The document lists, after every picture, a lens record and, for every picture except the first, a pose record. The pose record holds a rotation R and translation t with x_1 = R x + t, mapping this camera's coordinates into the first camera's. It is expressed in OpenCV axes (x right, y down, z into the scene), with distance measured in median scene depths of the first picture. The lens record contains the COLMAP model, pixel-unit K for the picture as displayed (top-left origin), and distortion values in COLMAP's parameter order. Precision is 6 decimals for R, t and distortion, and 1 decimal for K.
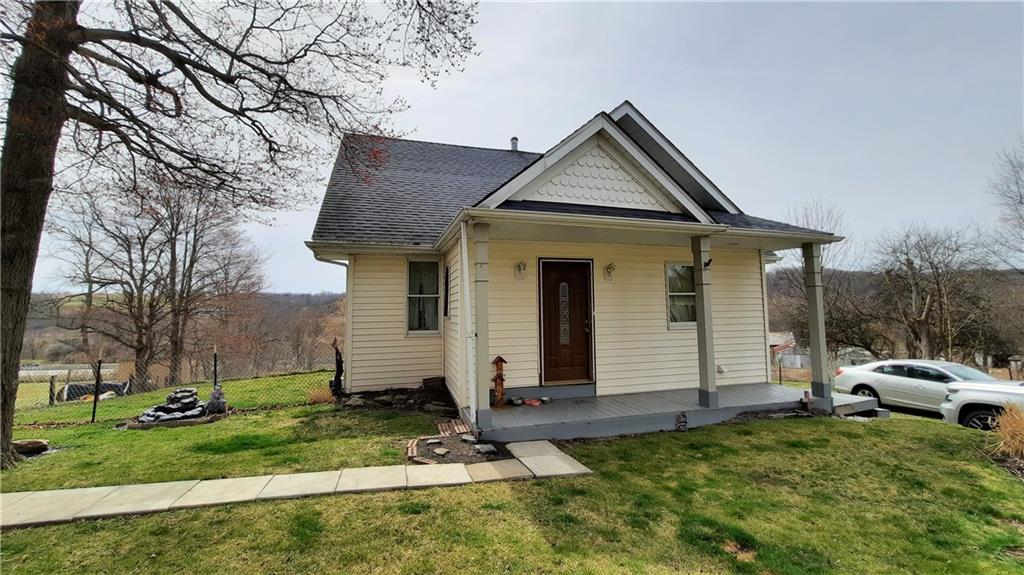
lens RADIAL K [[381.6, 0, 512.0], [0, 381.6, 287.5], [0, 0, 1]] dist [-0.019832, 0.000118]
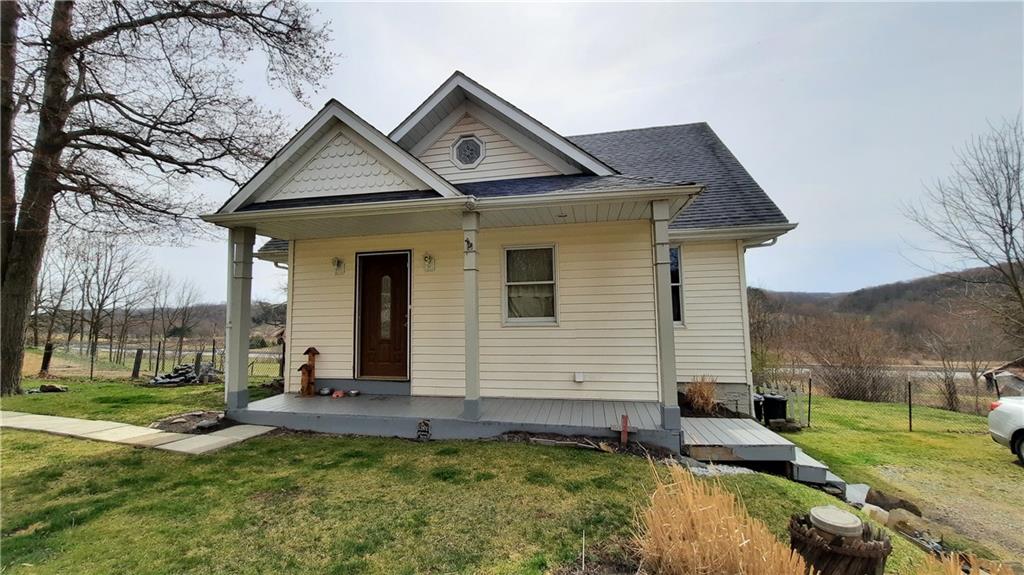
lens RADIAL K [[381.6, 0, 512.0], [0, 381.6, 287.5], [0, 0, 1]] dist [-0.019832, 0.000118]
pose [[0.898308, -0.034243, -0.438030, 0.896847], [0.031242, 0.999413, -0.014058, 0.042178], [0.438255, -0.001056, 0.898850, 0.275182]]
